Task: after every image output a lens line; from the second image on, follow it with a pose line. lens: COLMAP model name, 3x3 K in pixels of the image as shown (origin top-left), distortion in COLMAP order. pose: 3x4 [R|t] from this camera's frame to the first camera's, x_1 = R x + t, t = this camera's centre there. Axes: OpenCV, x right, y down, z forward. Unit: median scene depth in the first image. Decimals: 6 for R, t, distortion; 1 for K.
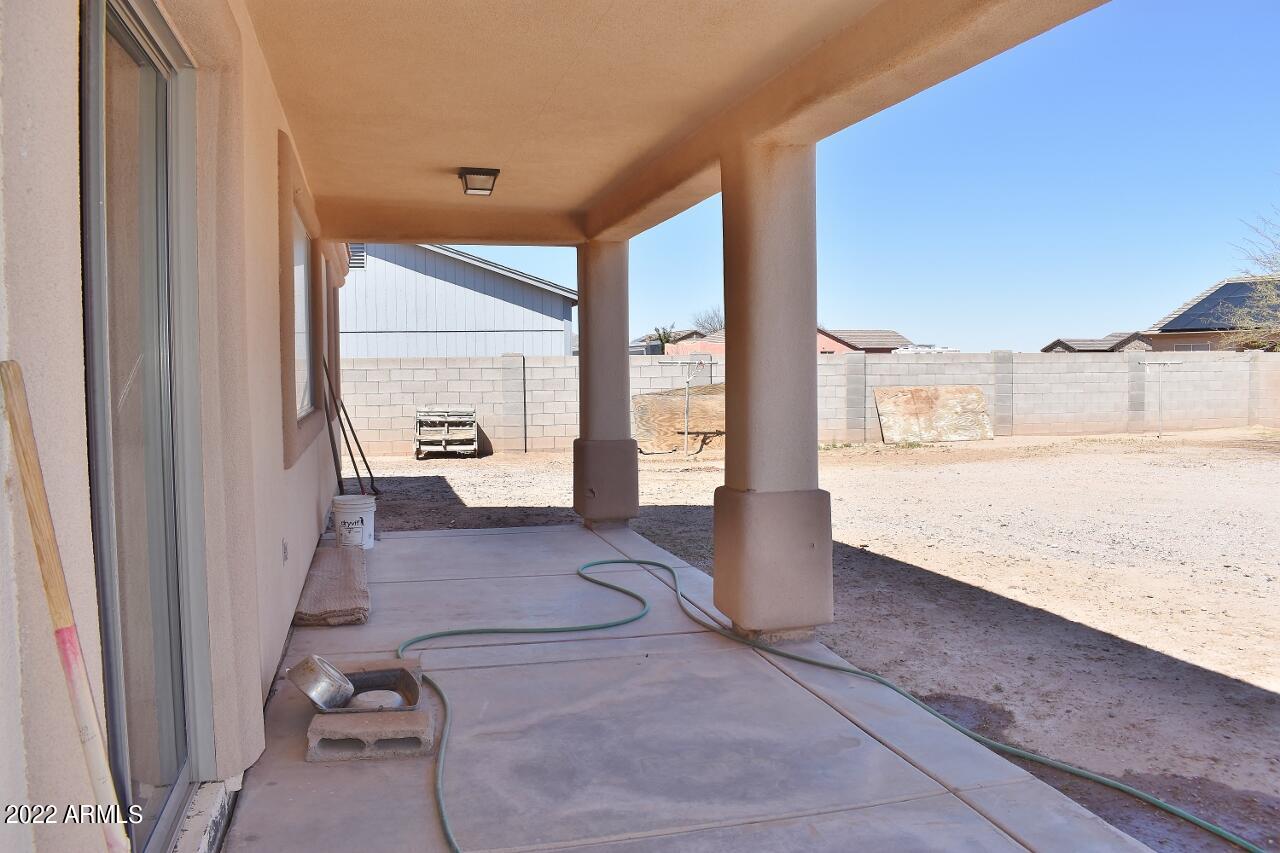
lens RADIAL K [[995.0, 0, 640.4], [0, 995.0, 426.7], [0, 0, 1]] dist [-0.092653, 0.016808]
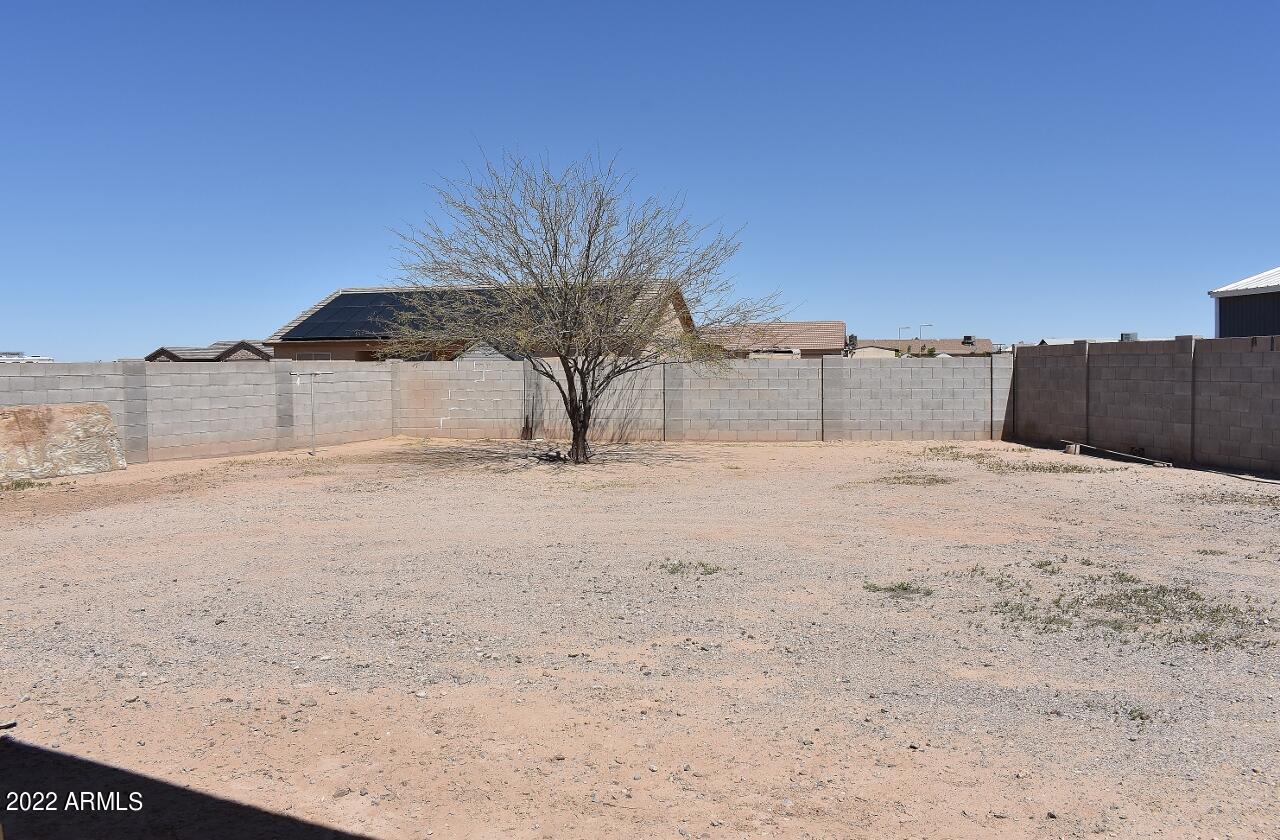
lens RADIAL K [[995.0, 0, 612.8], [0, 995.0, 409.8], [0, 0, 1]] dist [-0.092653, 0.016808]
pose [[0.663502, -0.026868, 0.747692, 0.026304], [0.046669, 0.998895, -0.005519, -0.012434], [-0.746718, 0.038555, 0.664023, 0.163949]]
